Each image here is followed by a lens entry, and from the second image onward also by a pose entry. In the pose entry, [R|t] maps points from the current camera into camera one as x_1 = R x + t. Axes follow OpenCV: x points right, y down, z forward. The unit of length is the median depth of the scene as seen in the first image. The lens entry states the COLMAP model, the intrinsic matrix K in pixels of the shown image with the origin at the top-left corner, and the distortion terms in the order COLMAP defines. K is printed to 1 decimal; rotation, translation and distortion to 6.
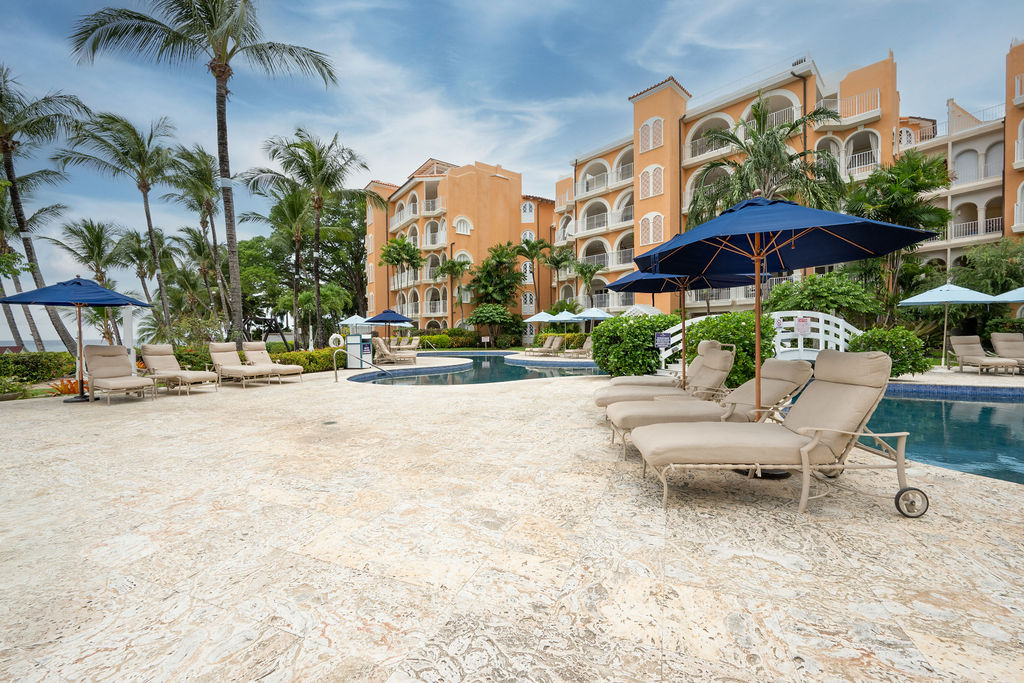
lens RADIAL K [[435.6, 0, 512.0], [0, 435.6, 341.5], [0, 0, 1]] dist [-0.000188, 0.000132]
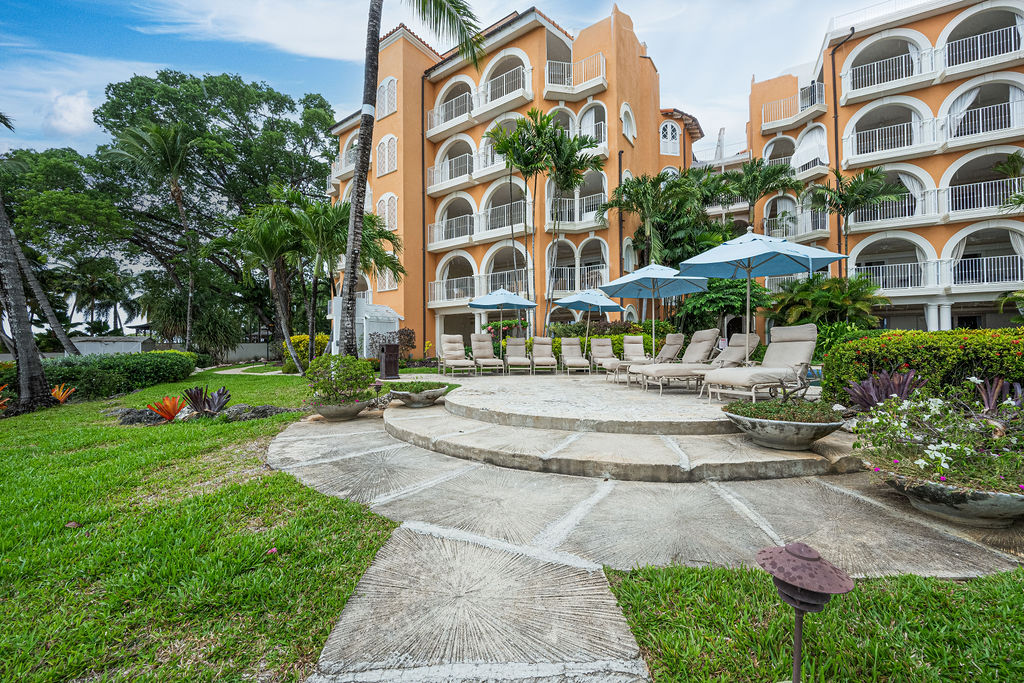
lens RADIAL K [[435.6, 0, 512.0], [0, 435.6, 341.5], [0, 0, 1]] dist [-0.000188, 0.000132]
pose [[0.947389, 0.012219, 0.319850, -0.359798], [-0.003060, 0.999571, -0.029124, 0.002881], [-0.320068, 0.026613, 0.947021, 0.506174]]
